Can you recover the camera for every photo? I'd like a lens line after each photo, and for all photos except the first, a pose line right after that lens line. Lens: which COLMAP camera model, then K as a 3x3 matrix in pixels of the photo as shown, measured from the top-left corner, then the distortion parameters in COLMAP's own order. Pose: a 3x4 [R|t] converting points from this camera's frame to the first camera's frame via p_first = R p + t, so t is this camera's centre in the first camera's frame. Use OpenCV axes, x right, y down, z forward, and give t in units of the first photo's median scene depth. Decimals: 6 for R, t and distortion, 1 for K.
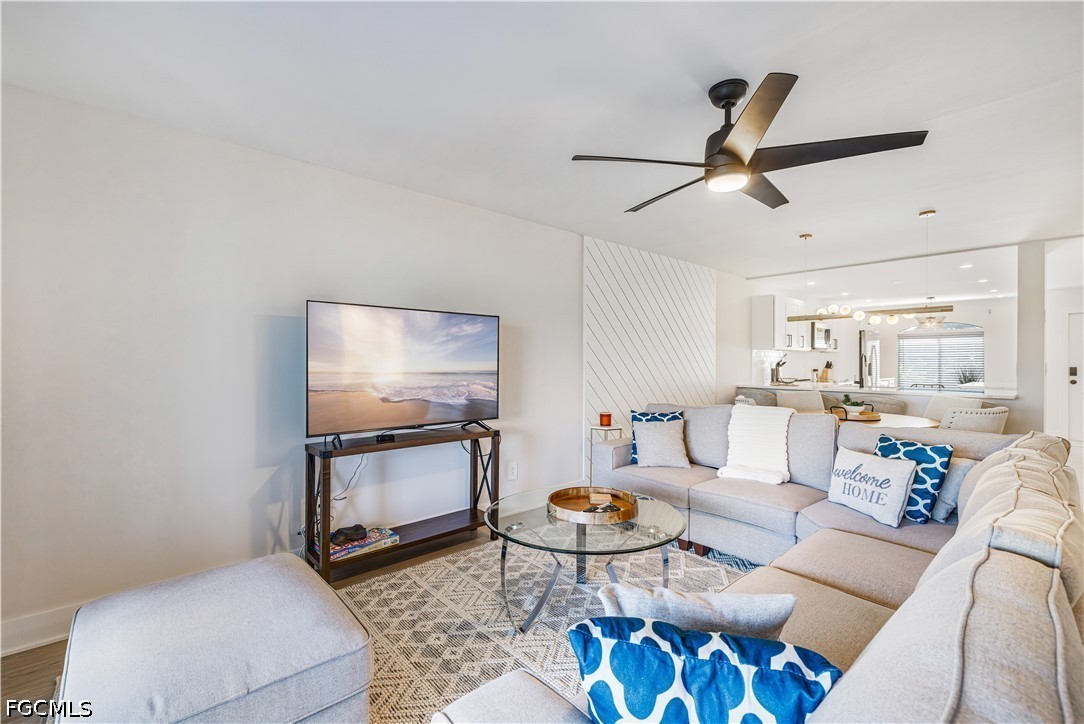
lens RADIAL K [[469.2, 0, 542.0], [0, 469.2, 362.0], [0, 0, 1]] dist [-0.001333, -0.000598]
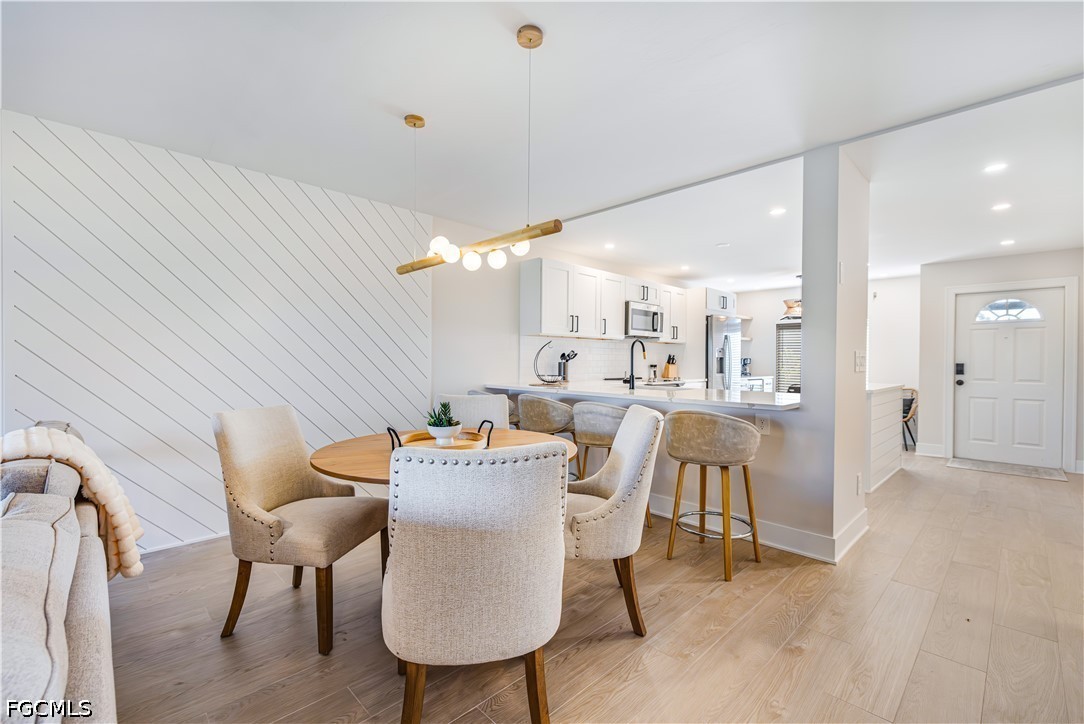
lens RADIAL K [[470.0, 0, 539.3], [0, 470.0, 361.9], [0, 0, 1]] dist [-0.000509, 0.000205]
pose [[0.999121, 0.006623, 0.041389, 0.928370], [-0.006770, 0.999971, 0.003416, 0.024294], [-0.041366, -0.003693, 0.999137, 0.573890]]
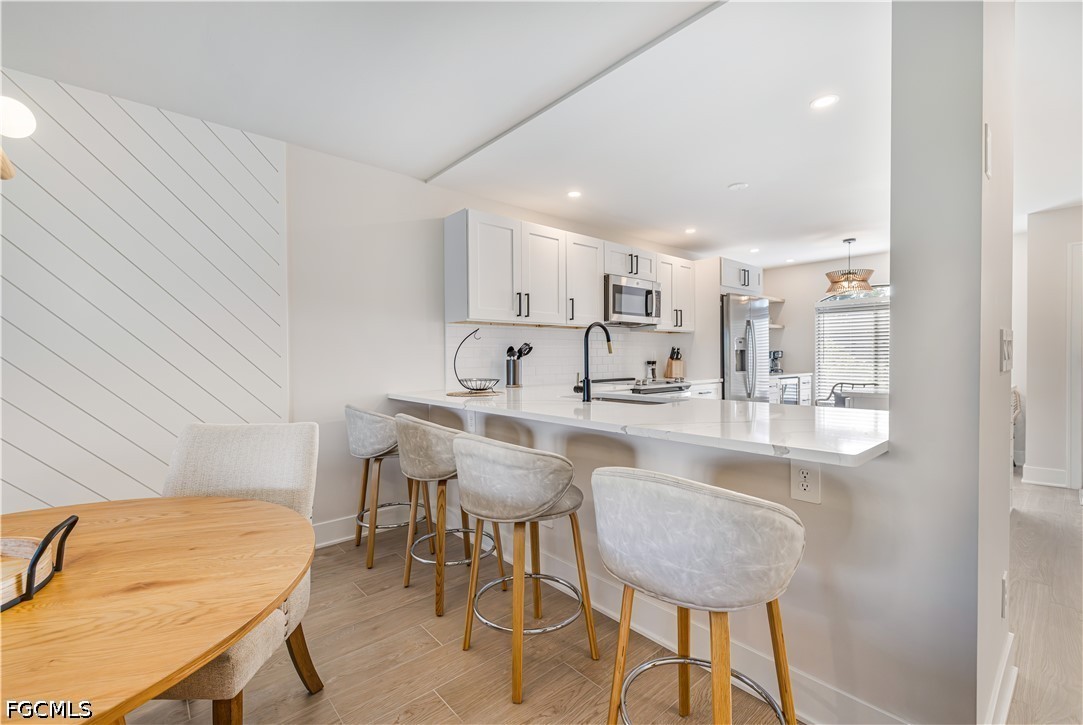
lens RADIAL K [[474.5, 0, 537.6], [0, 474.5, 363.0], [0, 0, 1]] dist [0.002155, 0.000371]
pose [[0.999868, -0.008254, -0.013988, 1.151494], [0.008423, 0.999892, 0.012015, 0.024804], [0.013888, -0.012131, 0.999830, 1.012030]]
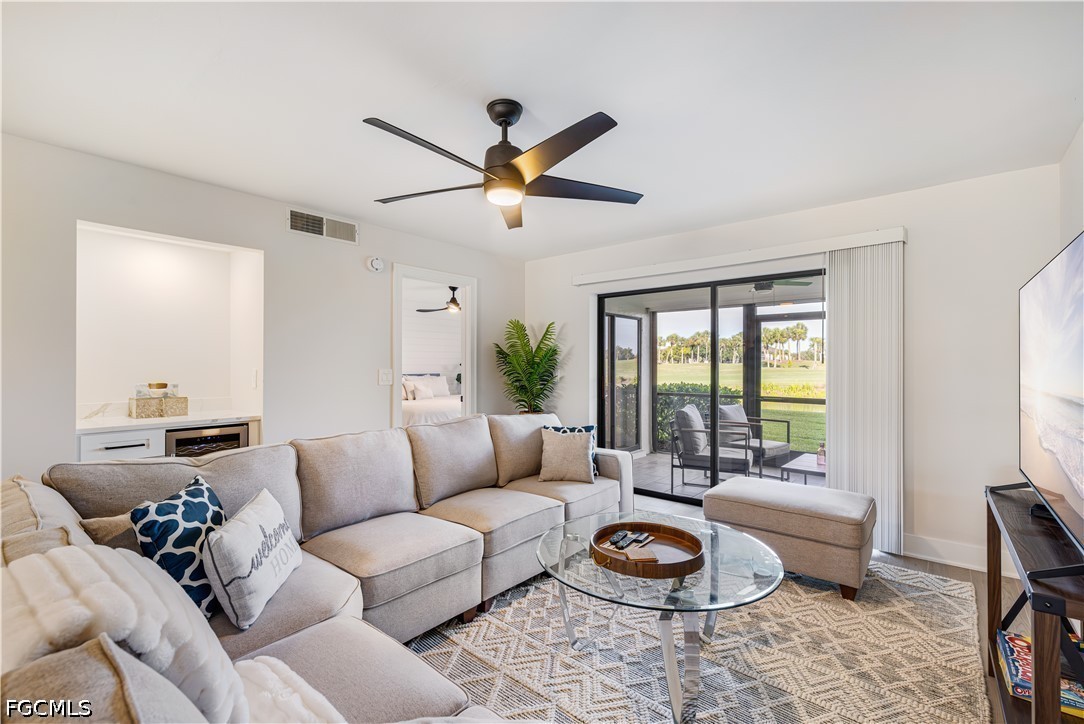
lens RADIAL K [[471.8, 0, 542.0], [0, 471.8, 362.0], [0, 0, 1]] dist [-0.002165, 0.000125]
pose [[-0.990835, -0.002368, -0.135058, 0.289352], [-0.002025, 0.999994, -0.002676, -0.009121], [0.135064, -0.002378, -0.990834, 1.304580]]
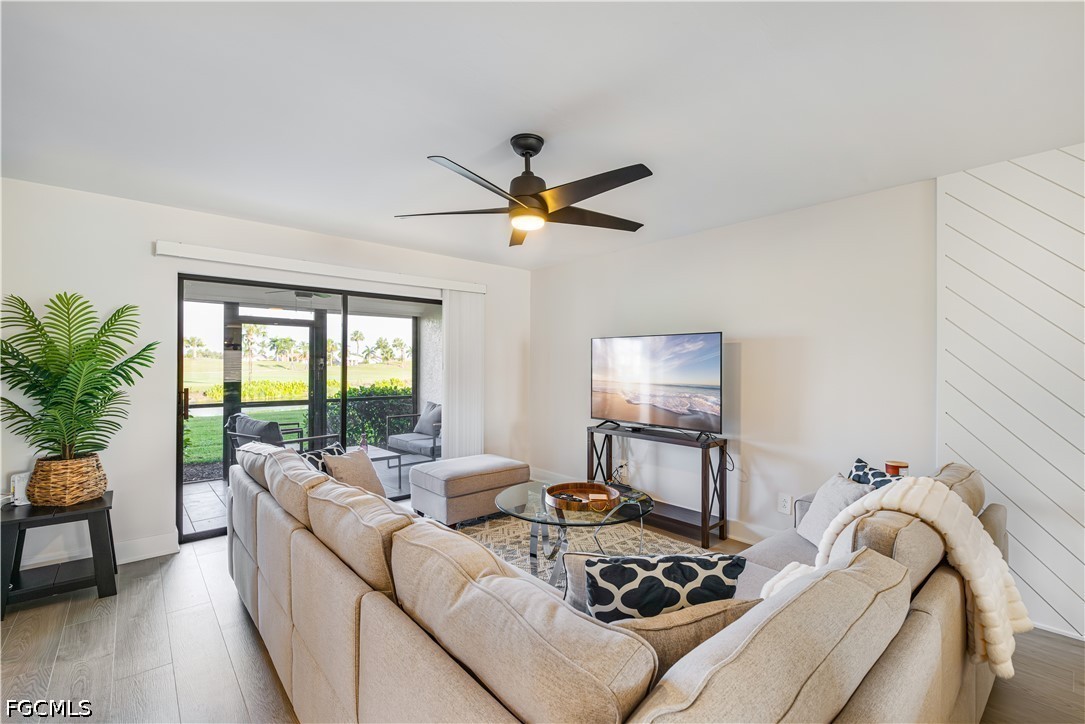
lens RADIAL K [[469.6, 0, 542.5], [0, 469.6, 362.0], [0, 0, 1]] dist [-0.001333, -0.000598]
pose [[-0.010087, -0.007346, -0.999922, 0.957532], [-0.005859, 0.999956, -0.007287, -0.024136], [0.999932, 0.005785, -0.010130, 0.656440]]
